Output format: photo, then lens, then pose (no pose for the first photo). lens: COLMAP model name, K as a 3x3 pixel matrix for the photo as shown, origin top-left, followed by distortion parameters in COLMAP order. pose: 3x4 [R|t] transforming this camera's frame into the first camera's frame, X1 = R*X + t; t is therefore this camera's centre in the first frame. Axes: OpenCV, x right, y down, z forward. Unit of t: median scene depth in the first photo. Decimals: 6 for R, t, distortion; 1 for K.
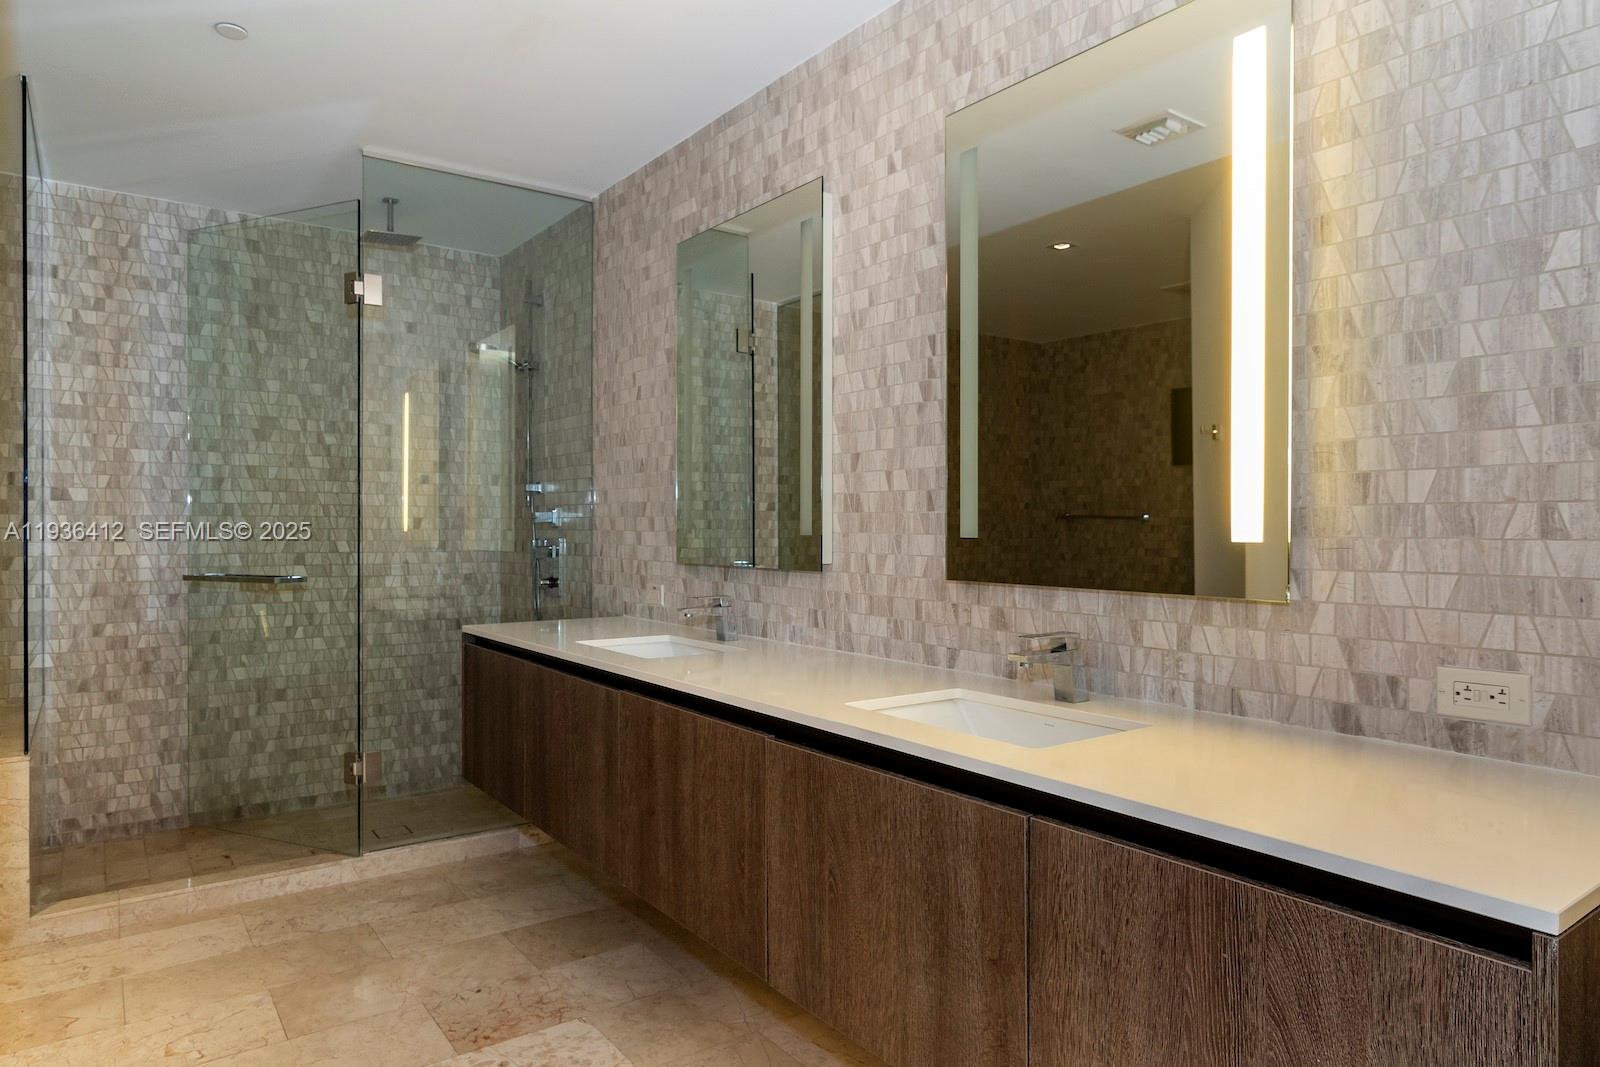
lens RADIAL K [[980.1, 0, 824.5], [0, 980.1, 536.4], [0, 0, 1]] dist [0.008660, -0.012499]
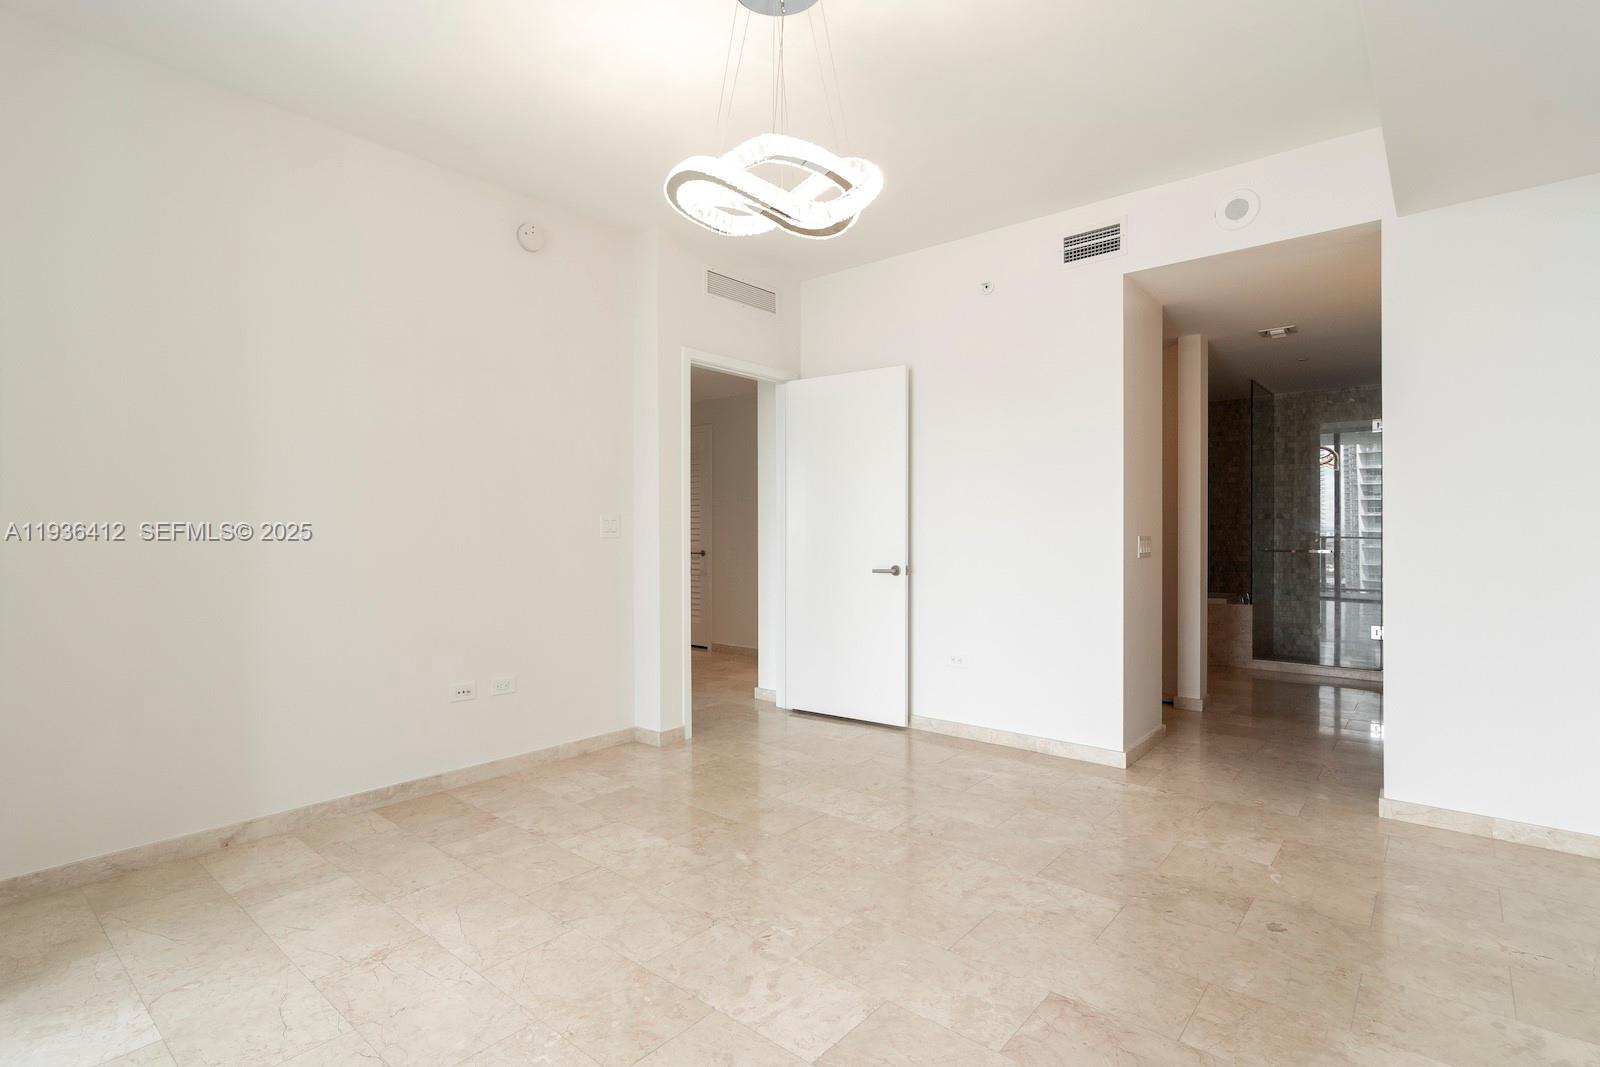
lens RADIAL K [[774.1, 0, 781.7], [0, 774.1, 533.3], [0, 0, 1]] dist [-0.005364, 0.003070]
pose [[0.211042, -0.000680, -0.977477, 0.975728], [-0.005112, 0.999985, -0.001799, 0.012382], [0.977464, 0.005376, 0.211036, -0.740688]]
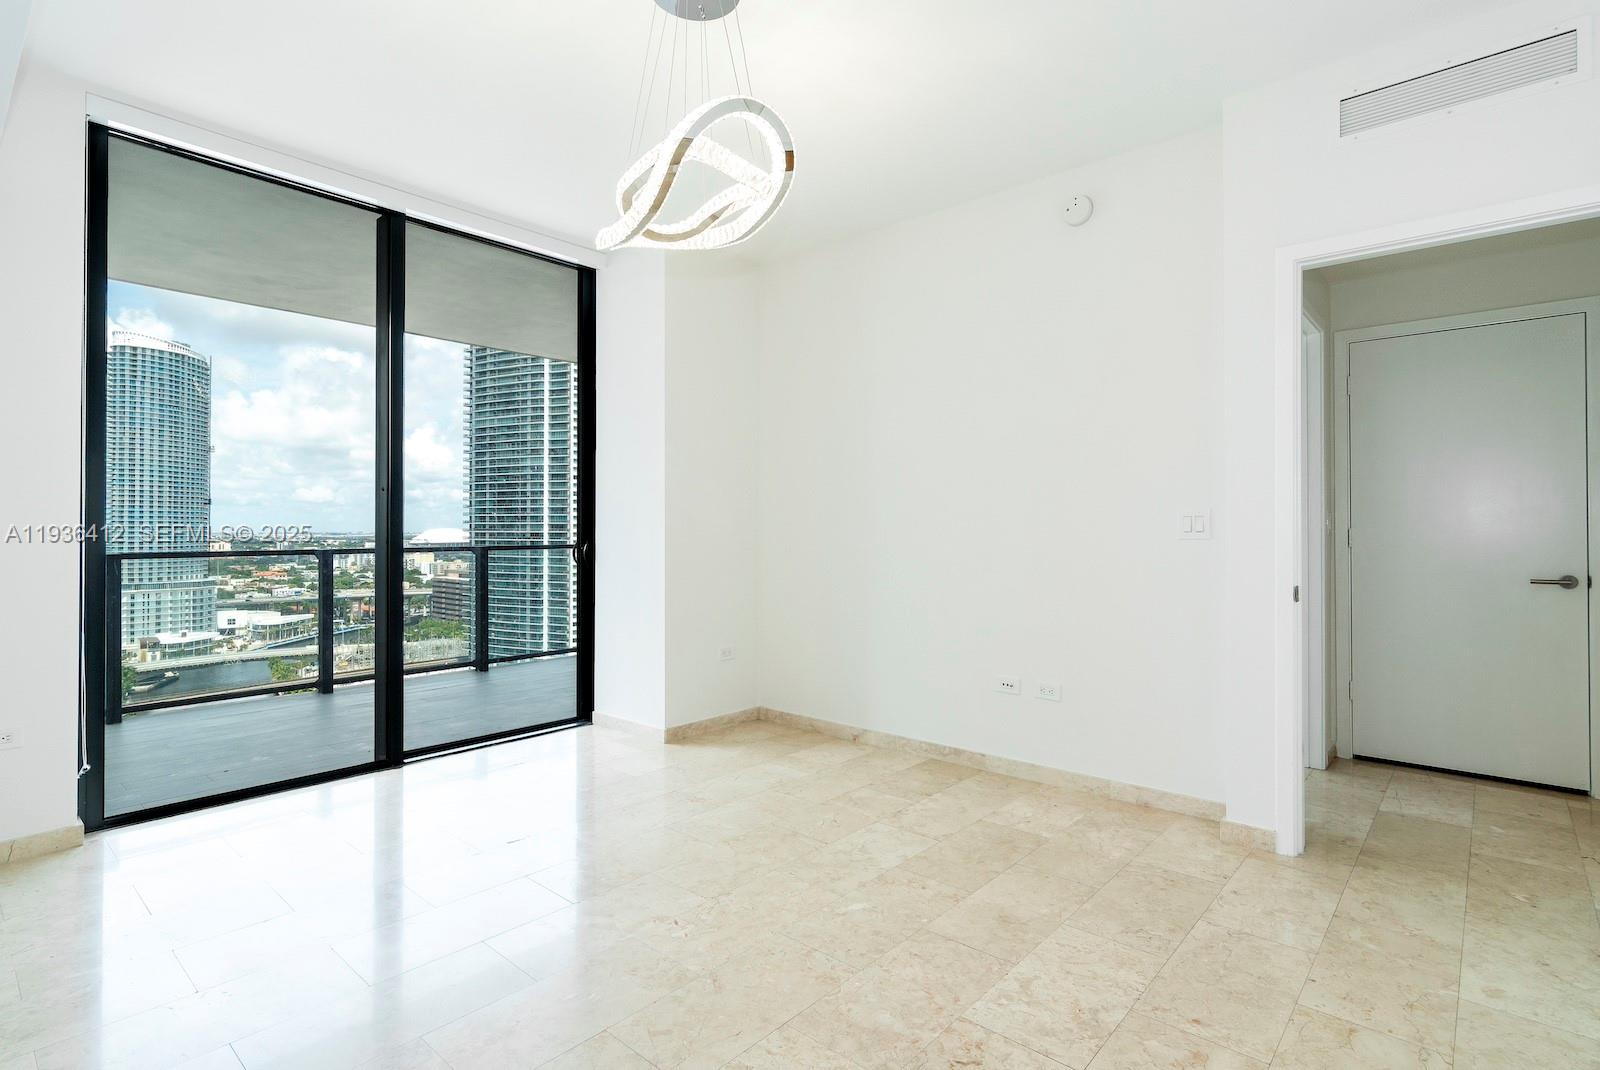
lens RADIAL K [[774.1, 0, 819.1], [0, 774.1, 518.8], [0, 0, 1]] dist [-0.005364, 0.003070]
pose [[-0.976606, -0.007090, -0.214918, 0.347309], [-0.005510, 0.999953, -0.007950, -0.000359], [0.214964, -0.006580, -0.976600, 0.100266]]
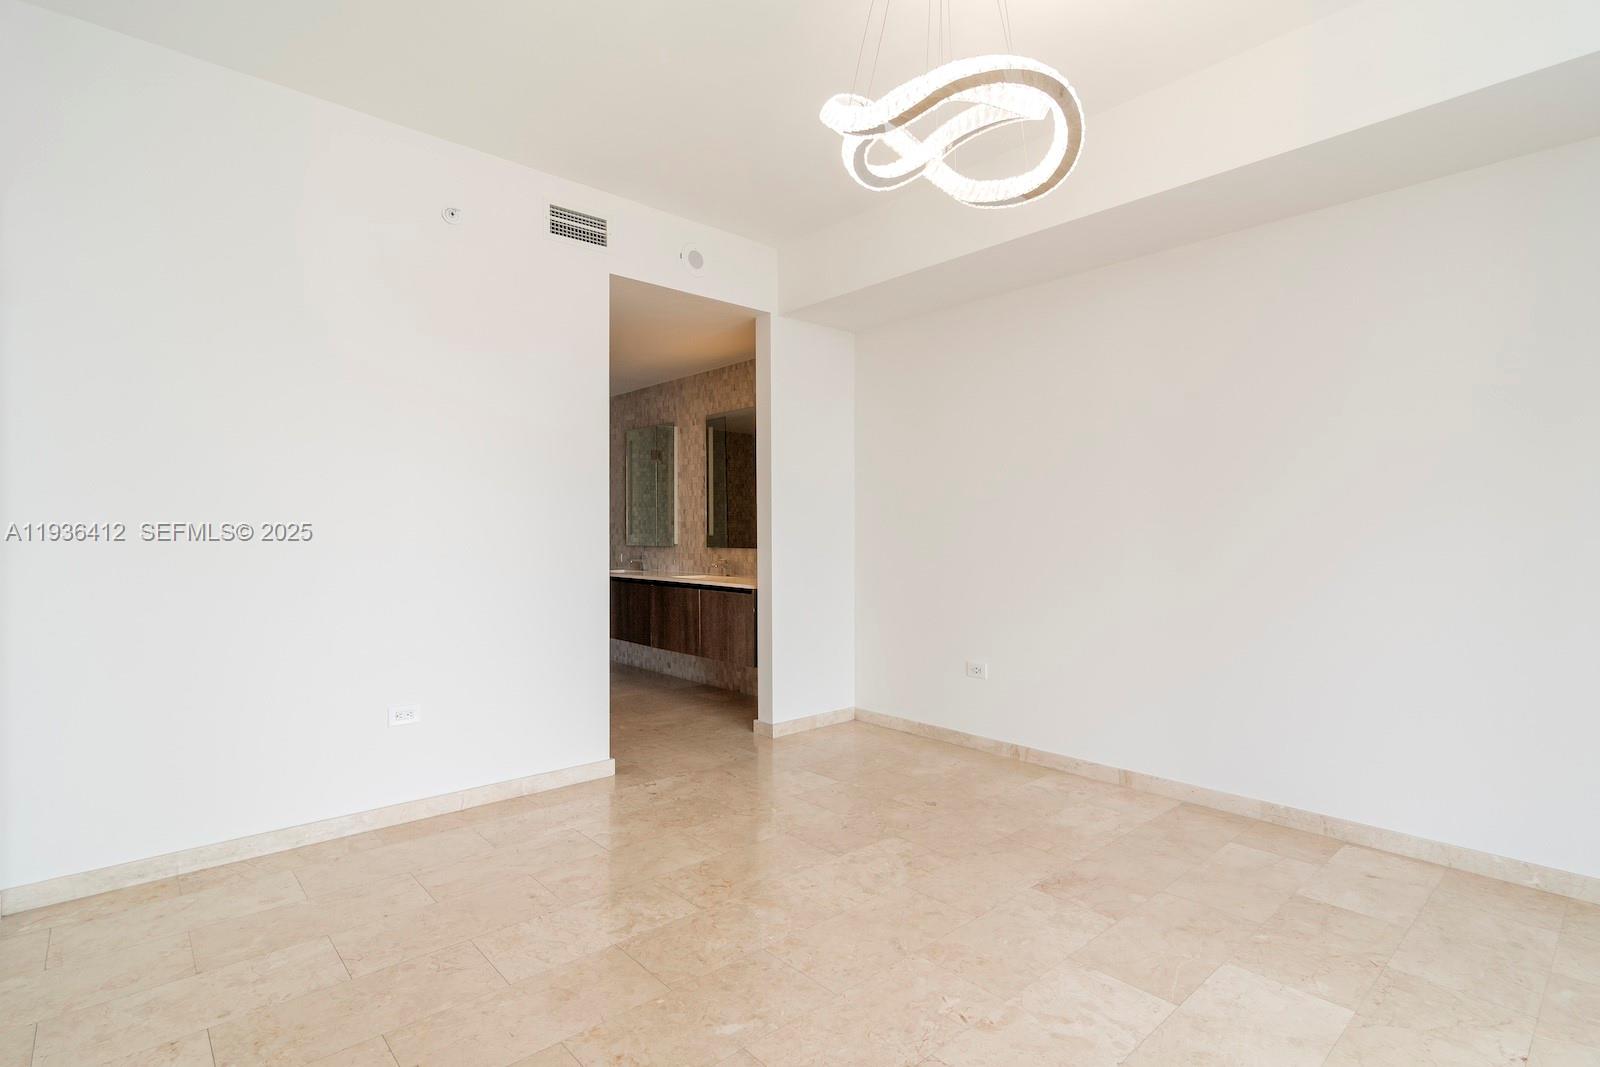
lens RADIAL K [[774.1, 0, 822.0], [0, 774.1, 545.2], [0, 0, 1]] dist [-0.005364, 0.003070]
pose [[0.994748, -0.003262, 0.102302, 0.162601], [0.002546, 0.999971, 0.007133, 0.011385], [-0.102322, -0.006835, 0.994728, -1.155743]]
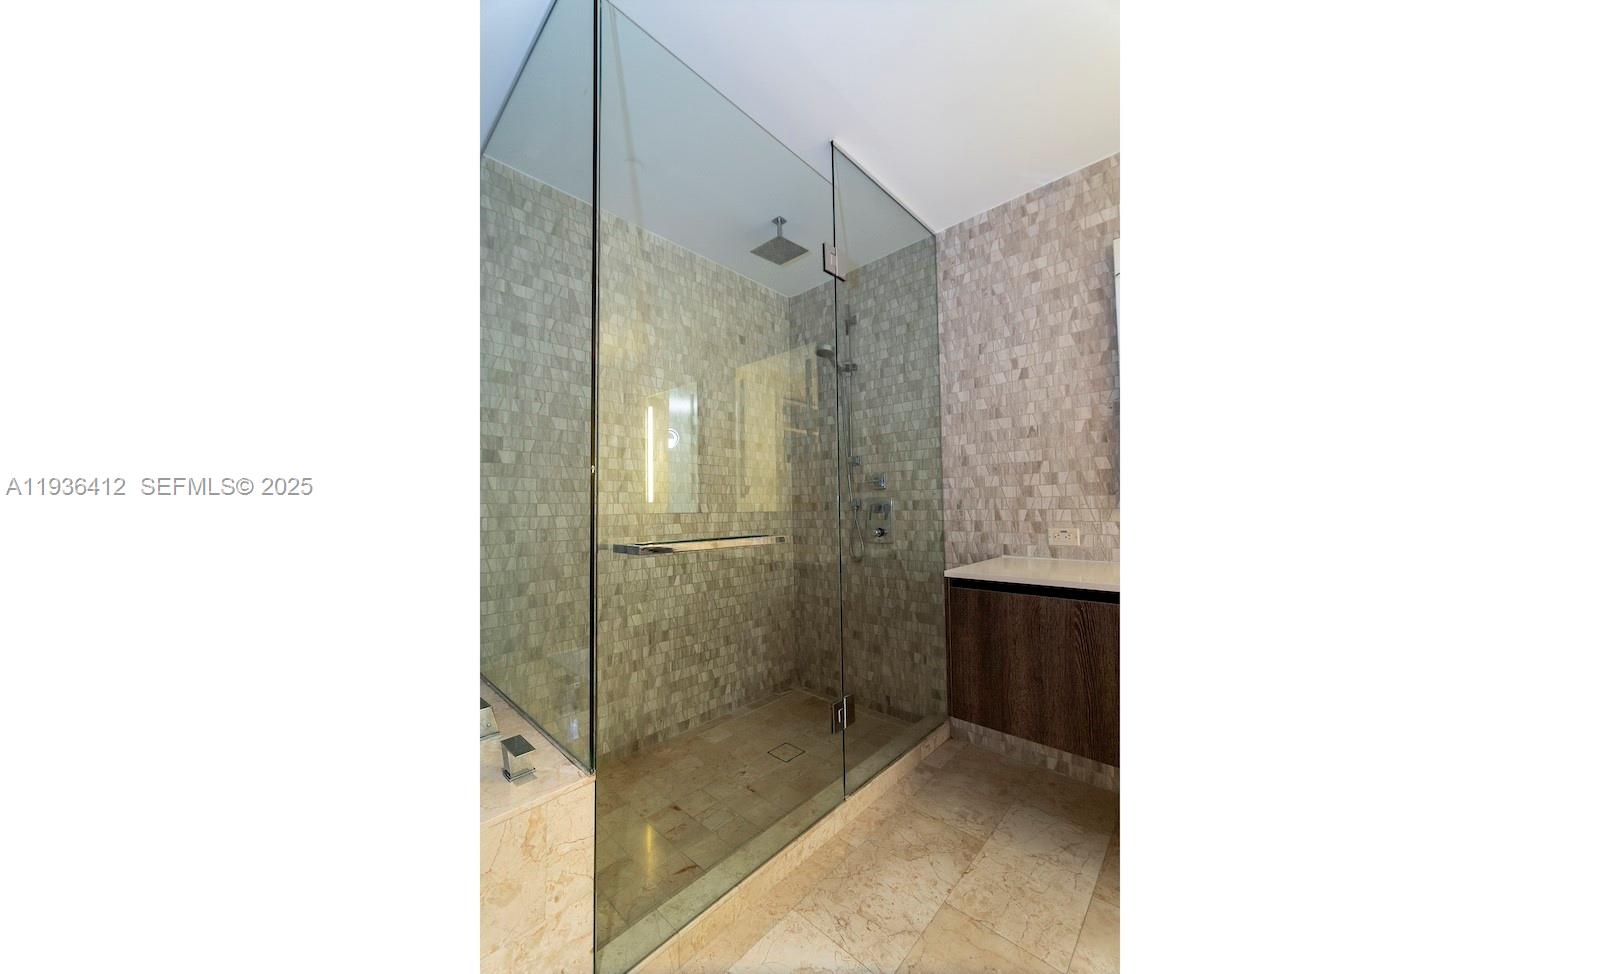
lens RADIAL K [[466.1, 0, 811.8], [0, 466.1, 488.2], [0, 0, 1]] dist [-0.001812, -0.000012]
pose [[0.982646, -0.010527, 0.185194, -0.570970], [0.020673, 0.998384, -0.052943, 0.023461], [-0.184337, 0.055853, 0.981275, 0.492206]]
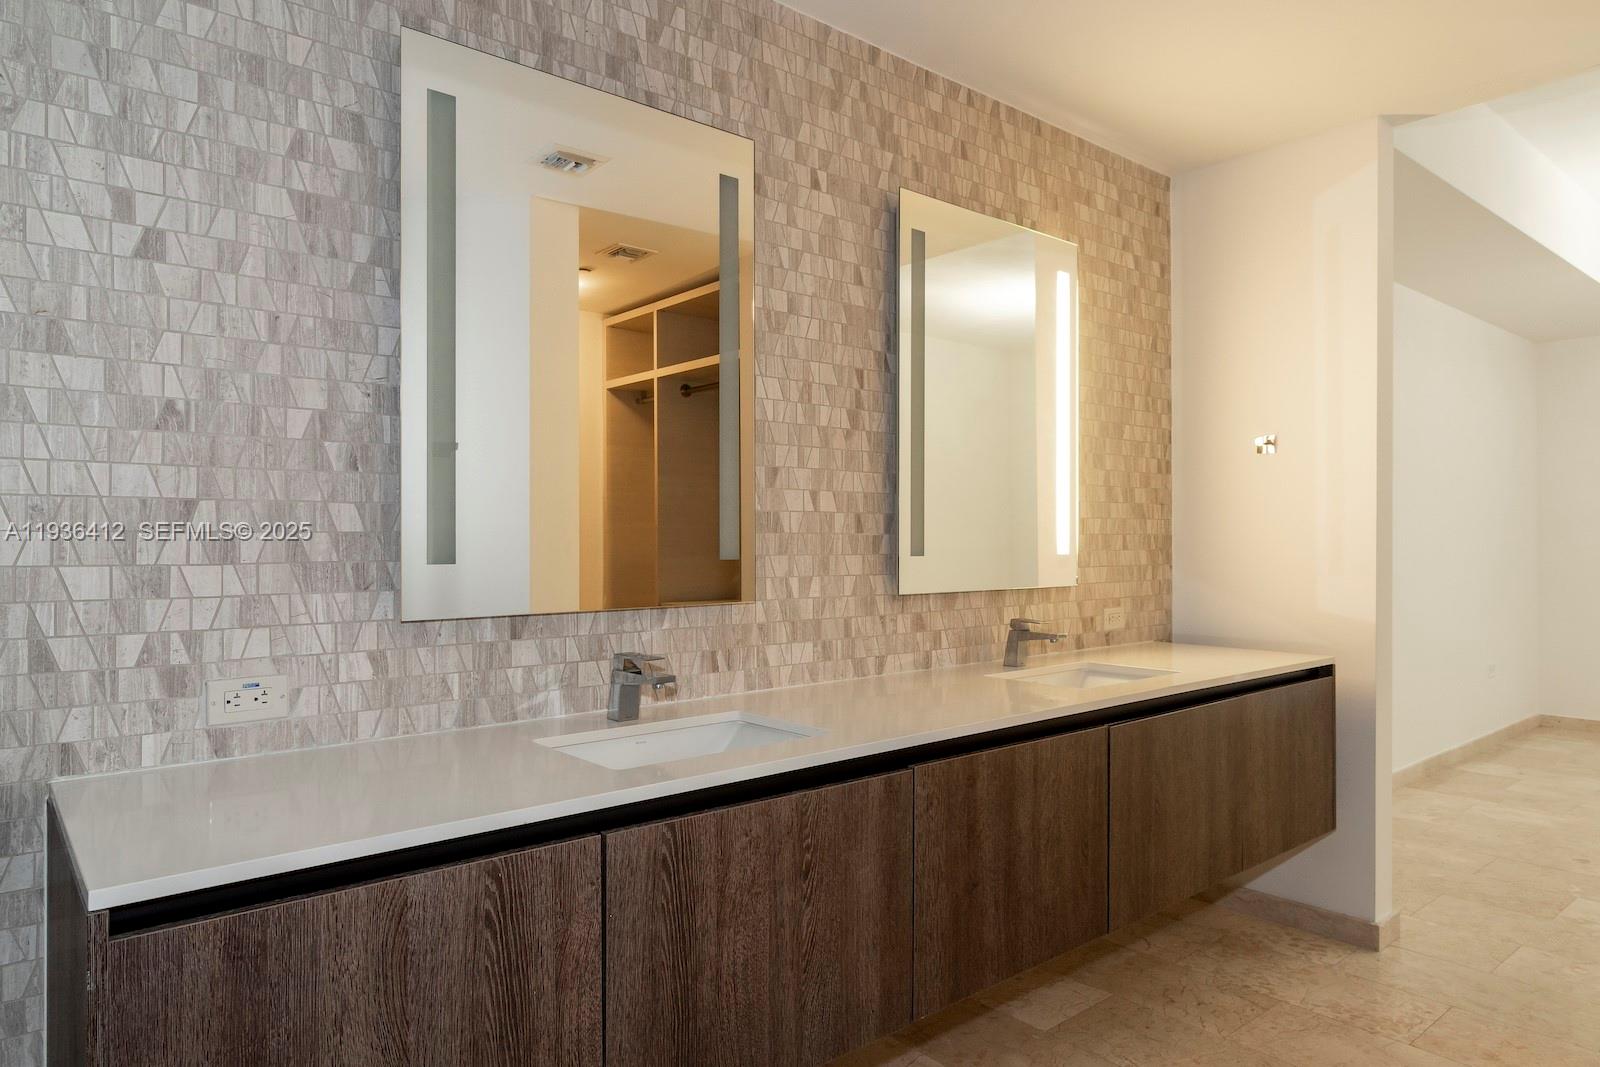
lens RADIAL K [[980.1, 0, 801.7], [0, 980.1, 534.4], [0, 0, 1]] dist [0.008660, -0.012499]
pose [[-0.049736, -0.000752, 0.998762, -0.644773], [0.007659, 0.999970, 0.001134, -0.017540], [-0.998733, 0.007706, -0.049728, 0.751491]]
